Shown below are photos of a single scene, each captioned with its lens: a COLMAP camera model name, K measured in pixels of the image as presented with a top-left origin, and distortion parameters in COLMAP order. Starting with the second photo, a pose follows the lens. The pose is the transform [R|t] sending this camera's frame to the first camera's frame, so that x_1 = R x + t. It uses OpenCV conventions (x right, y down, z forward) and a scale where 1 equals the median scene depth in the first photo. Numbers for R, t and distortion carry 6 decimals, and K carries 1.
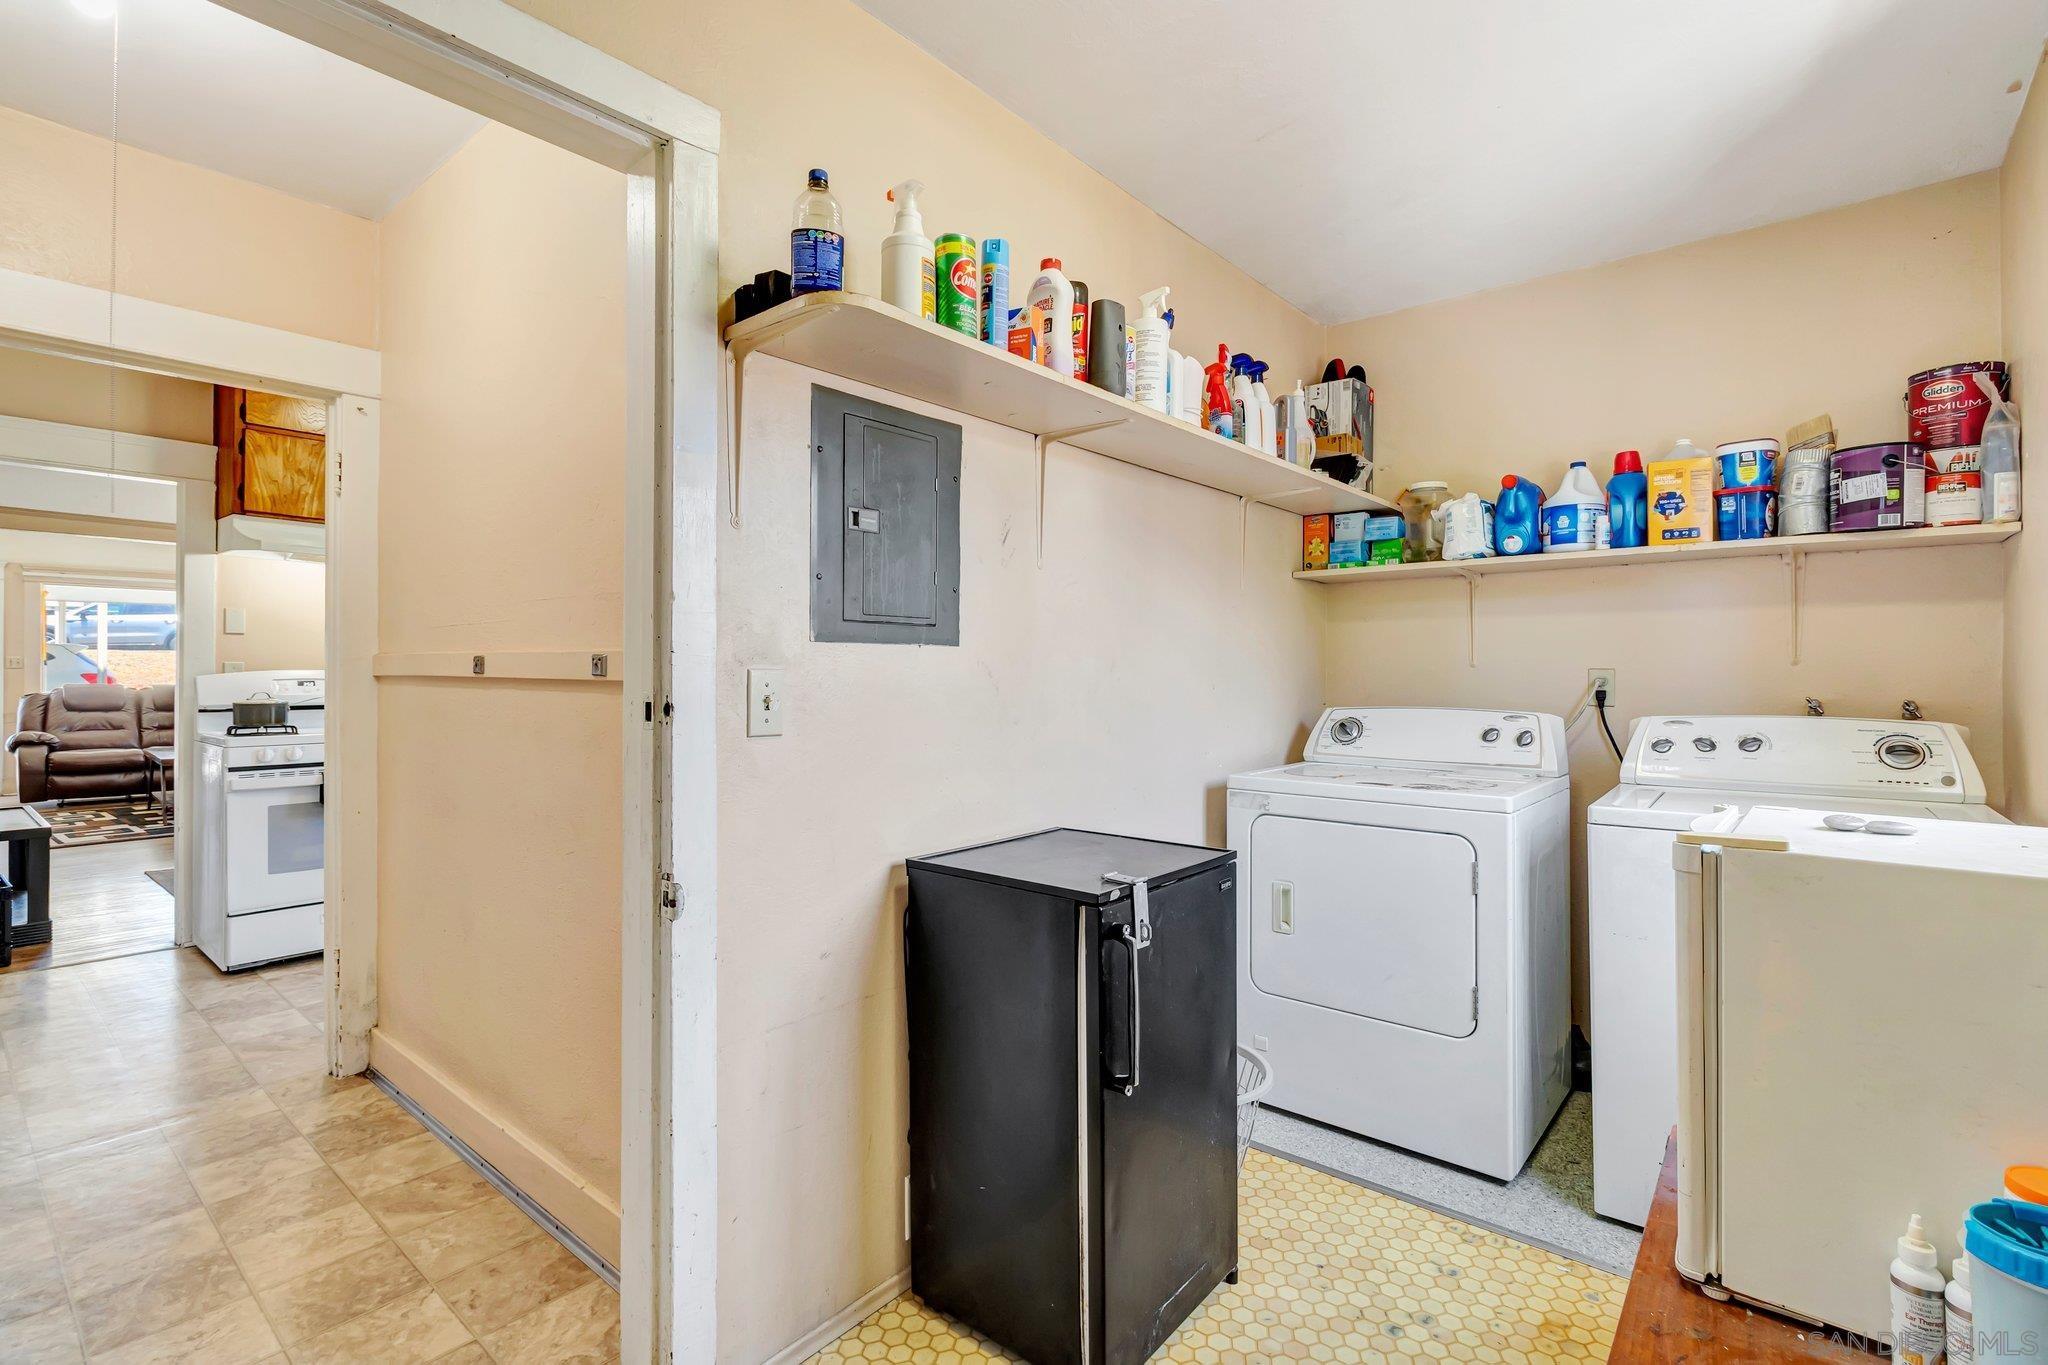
lens RADIAL K [[947.4, 0, 1024.0], [0, 947.4, 682.5], [0, 0, 1]] dist [-0.001045, -0.000330]
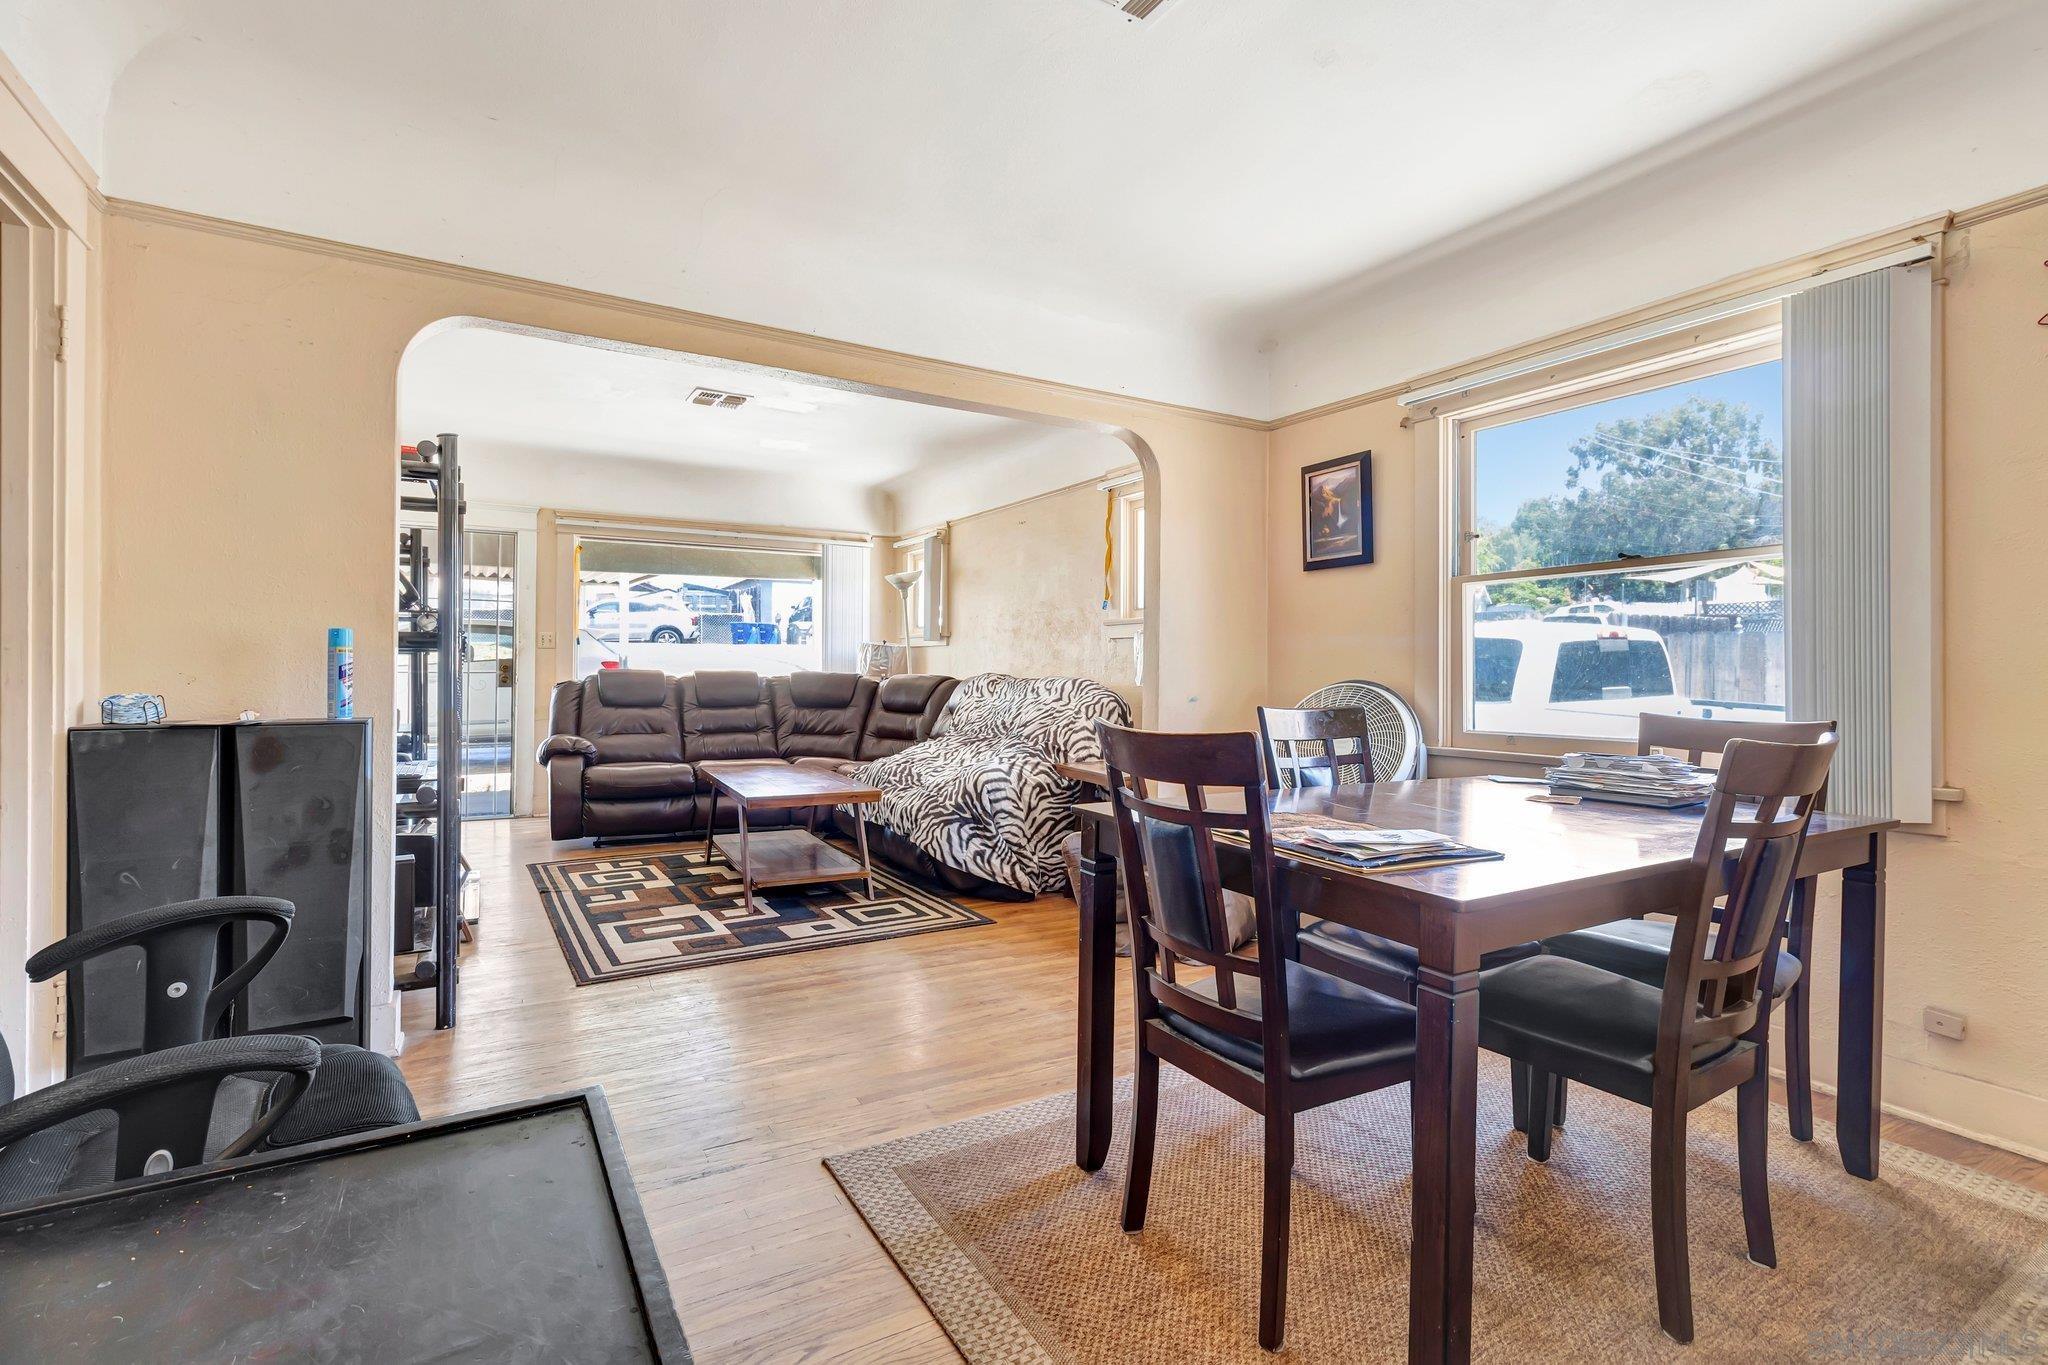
lens RADIAL K [[1007.0, 0, 1024.0], [0, 1007.0, 682.5], [0, 0, 1]] dist [0.000837, 0.000304]
pose [[0.932189, 0.006651, -0.361912, -0.460803], [-0.006501, 0.999978, 0.001633, 0.009584], [0.361915, 0.000831, 0.932211, 0.426098]]
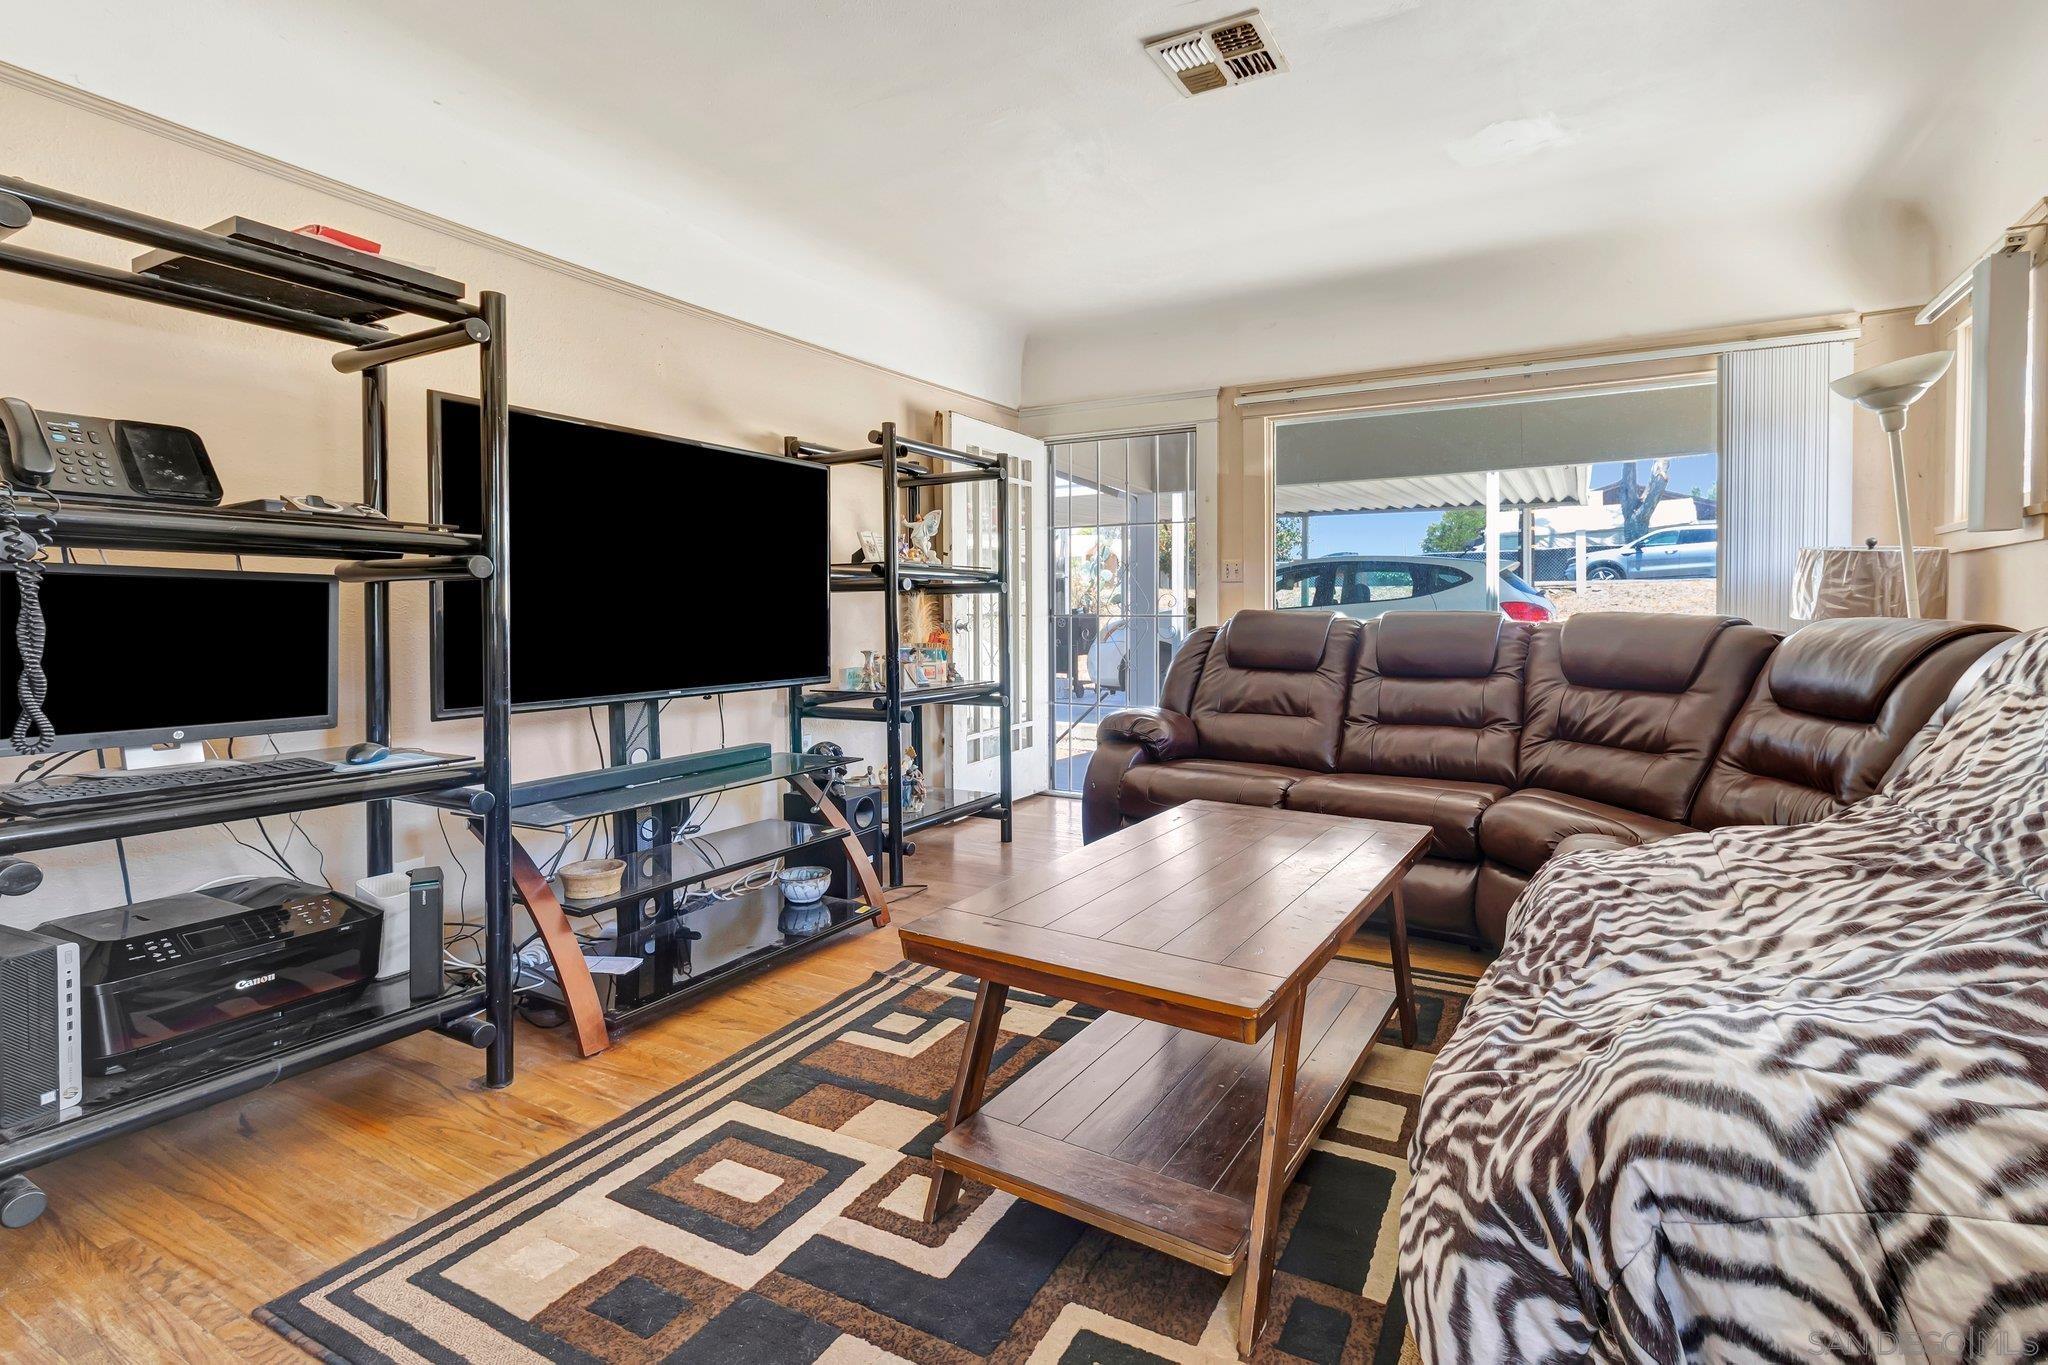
lens RADIAL K [[970.6, 0, 992.3], [0, 970.6, 635.7], [0, 0, 1]] dist [-0.000975, 0.000048]
pose [[0.149690, 0.020248, -0.988526, -0.585604], [-0.007701, 0.999784, 0.019313, 0.006865], [0.988703, 0.004722, 0.149814, 0.847285]]
